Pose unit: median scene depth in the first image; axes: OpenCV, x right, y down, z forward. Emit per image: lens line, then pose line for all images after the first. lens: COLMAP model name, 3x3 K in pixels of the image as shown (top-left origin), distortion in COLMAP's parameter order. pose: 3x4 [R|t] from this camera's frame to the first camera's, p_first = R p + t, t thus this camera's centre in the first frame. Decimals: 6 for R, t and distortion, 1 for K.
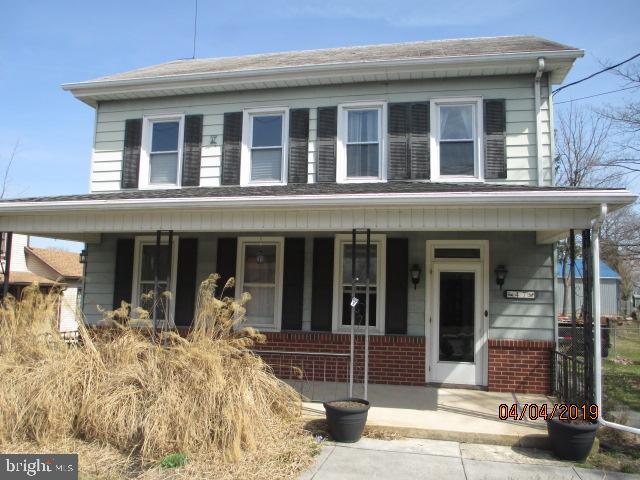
lens RADIAL K [[540.3, 0, 317.8], [0, 540.3, 237.2], [0, 0, 1]] dist [-0.066112, 0.063770]
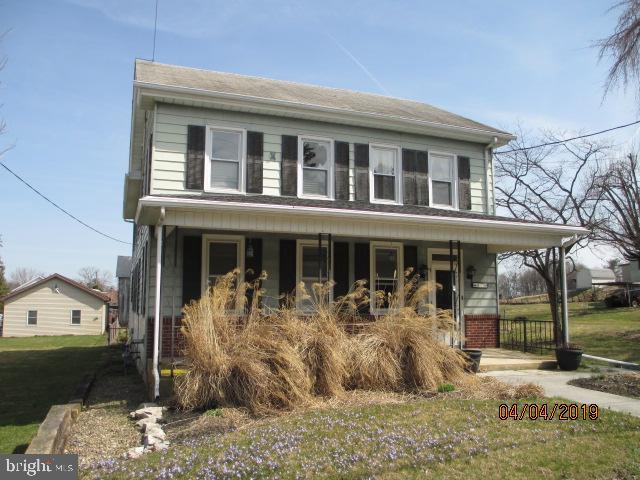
lens RADIAL K [[540.3, 0, 317.8], [0, 540.3, 237.2], [0, 0, 1]] dist [-0.066112, 0.063770]
pose [[0.838479, 0.047877, 0.542827, -0.781660], [-0.042997, 0.998840, -0.021683, 0.019436], [-0.543236, -0.005159, 0.839564, -0.050251]]
